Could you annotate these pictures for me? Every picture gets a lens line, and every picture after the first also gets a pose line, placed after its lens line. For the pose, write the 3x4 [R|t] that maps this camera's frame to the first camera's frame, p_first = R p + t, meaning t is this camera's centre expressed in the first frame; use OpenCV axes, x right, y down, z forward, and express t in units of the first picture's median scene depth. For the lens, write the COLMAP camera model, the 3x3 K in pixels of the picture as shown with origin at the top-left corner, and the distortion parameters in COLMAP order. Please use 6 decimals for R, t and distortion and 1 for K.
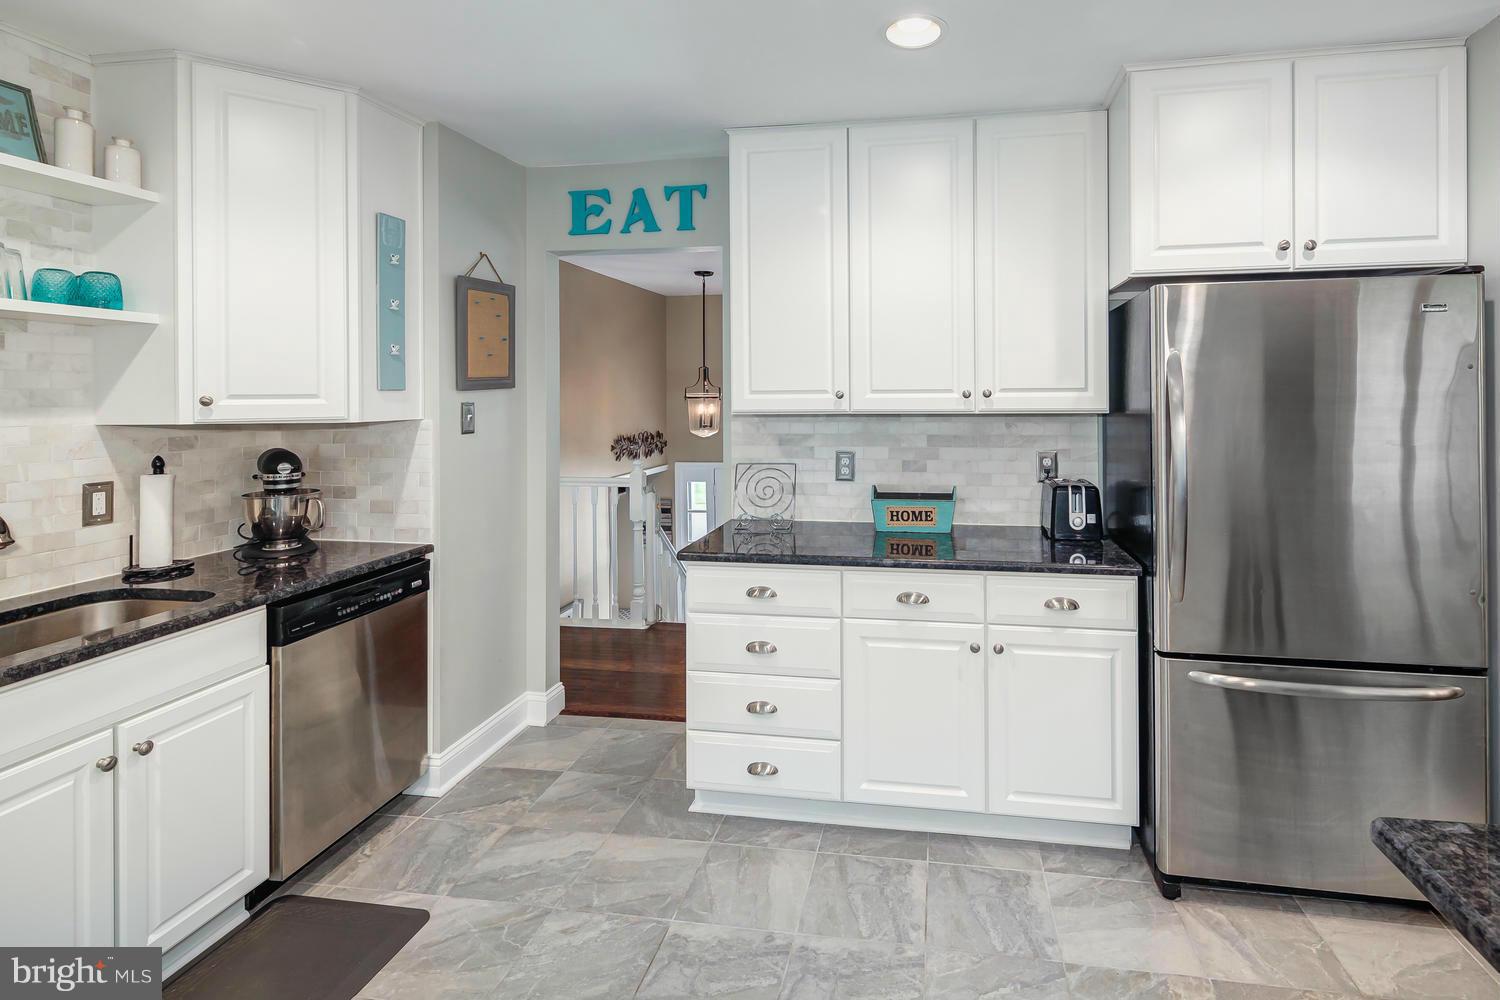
lens RADIAL K [[722.5, 0, 823.6], [0, 722.5, 393.5], [0, 0, 1]] dist [0.002743, -0.000412]
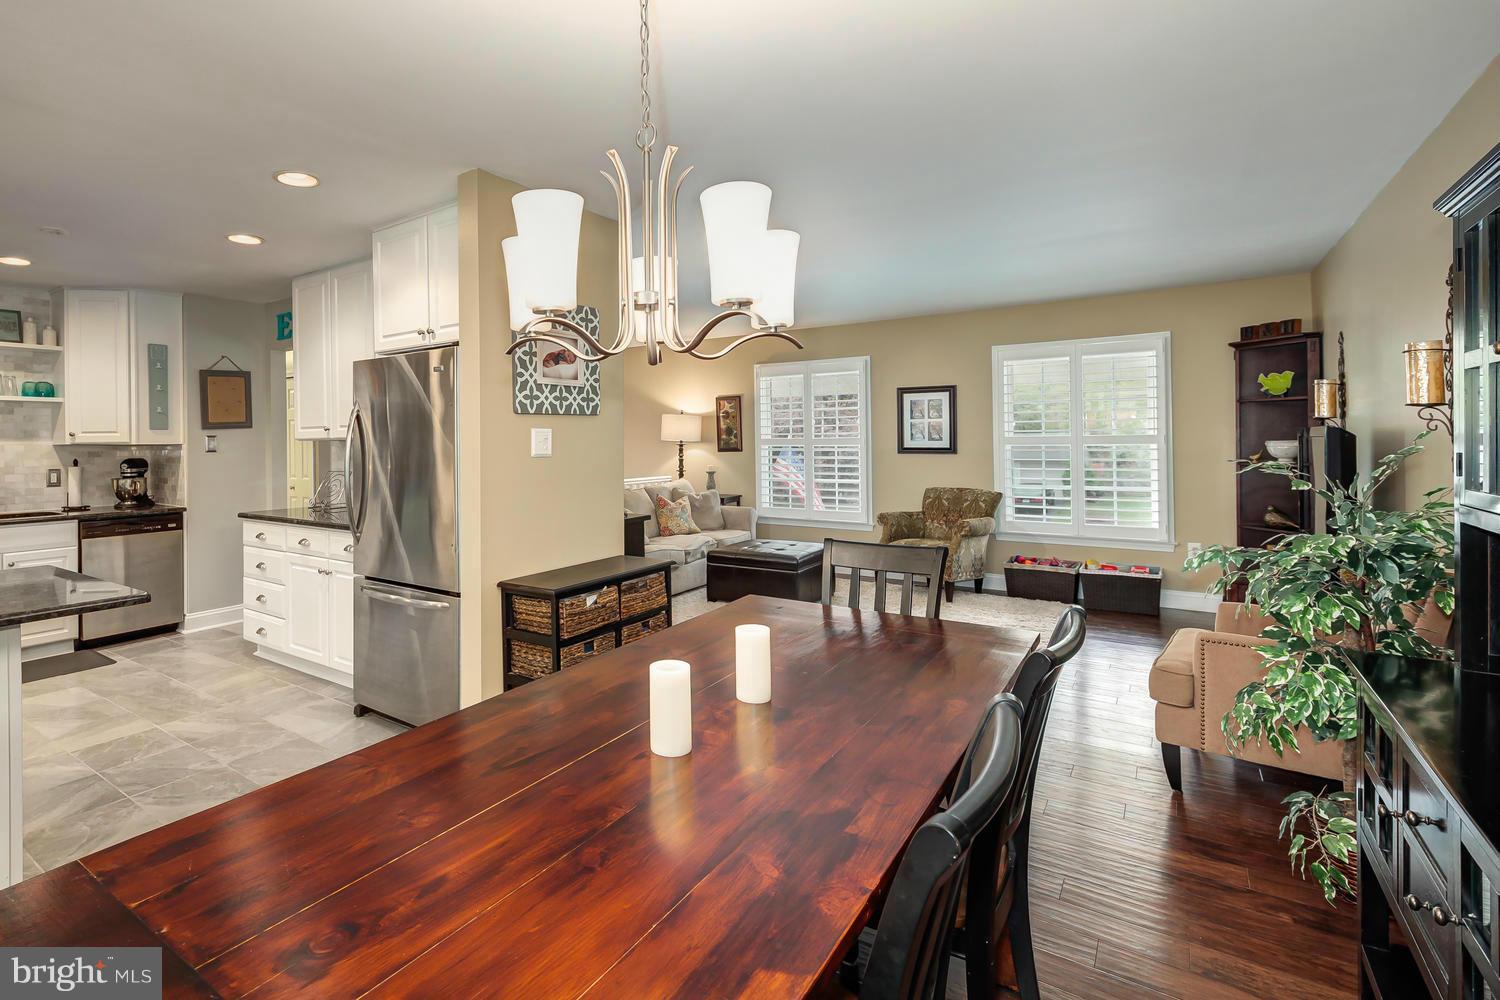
lens RADIAL K [[714.5, 0, 629.2], [0, 714.5, 440.1], [0, 0, 1]] dist [-0.000270, -0.002921]
pose [[0.883076, -0.006776, -0.469181, 1.763210], [0.008336, 0.999964, 0.001247, 0.039870], [0.469156, -0.005012, 0.883101, -0.186112]]
